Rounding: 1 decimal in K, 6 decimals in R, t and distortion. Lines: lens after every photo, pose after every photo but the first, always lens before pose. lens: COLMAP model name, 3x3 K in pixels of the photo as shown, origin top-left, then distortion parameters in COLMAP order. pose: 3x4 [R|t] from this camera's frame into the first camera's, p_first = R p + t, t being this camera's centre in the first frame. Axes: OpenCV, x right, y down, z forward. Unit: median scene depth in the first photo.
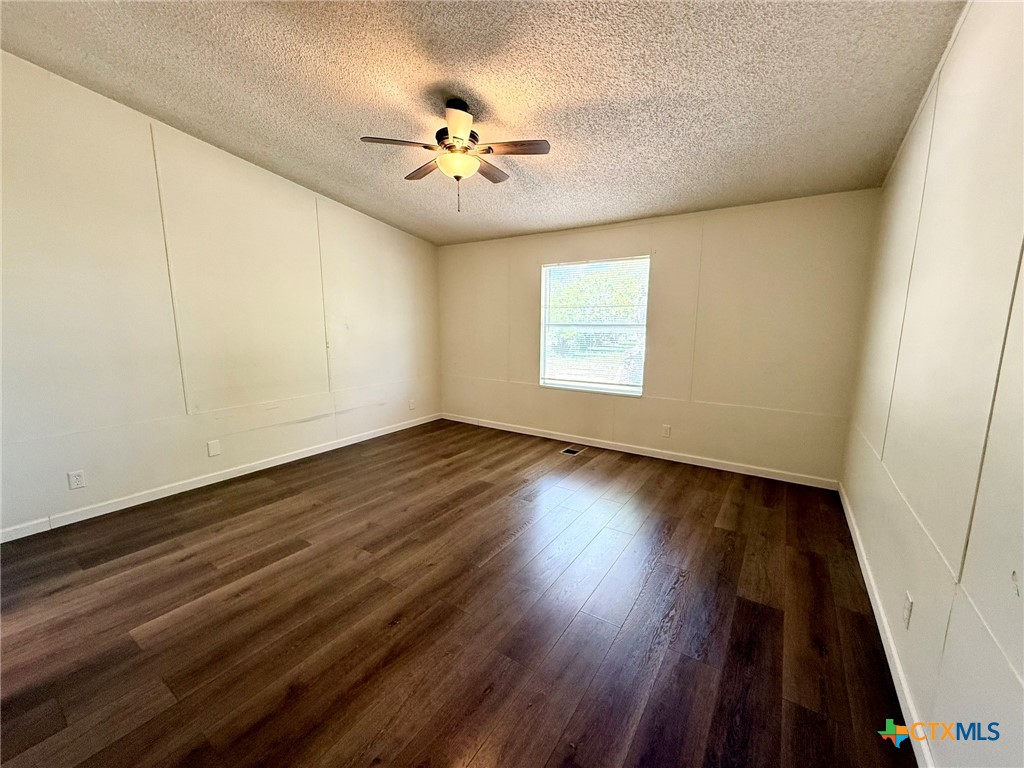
lens RADIAL K [[406.4, 0, 511.0], [0, 406.4, 386.3], [0, 0, 1]] dist [-0.007392, 0.000034]
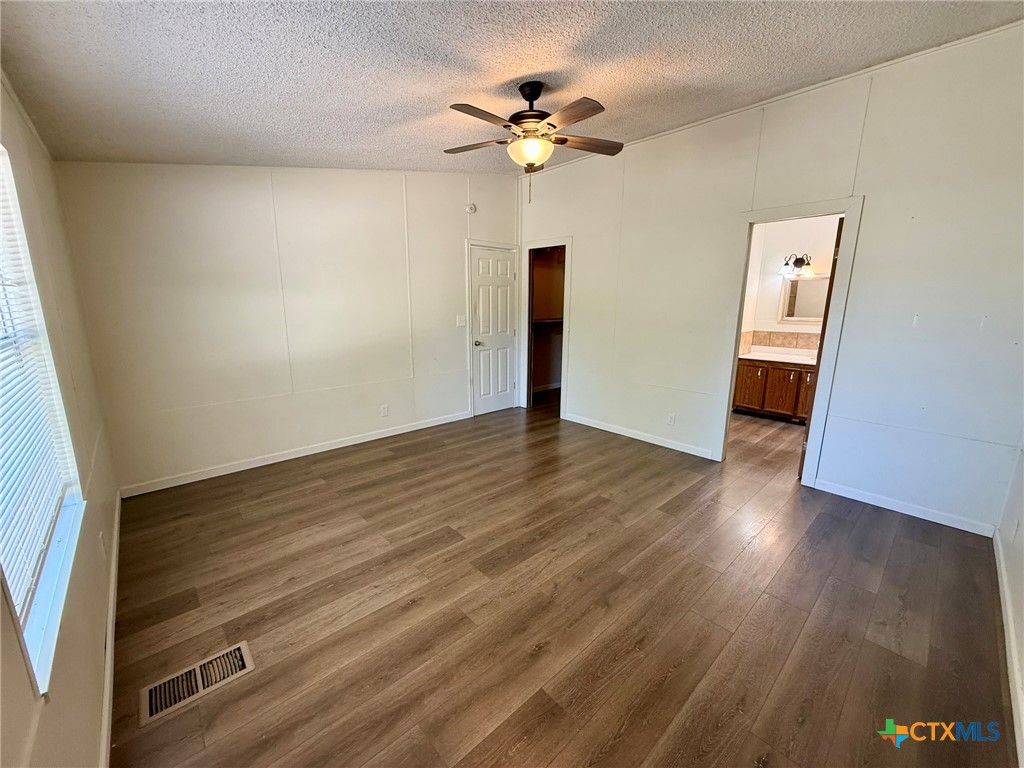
lens RADIAL K [[406.4, 0, 511.0], [0, 406.4, 386.3], [0, 0, 1]] dist [-0.007392, 0.000034]
pose [[-0.972680, -0.050325, 0.226628, -0.276780], [0.034236, 0.934451, 0.354441, -0.310232], [-0.229610, 0.352517, -0.907200, 1.714492]]
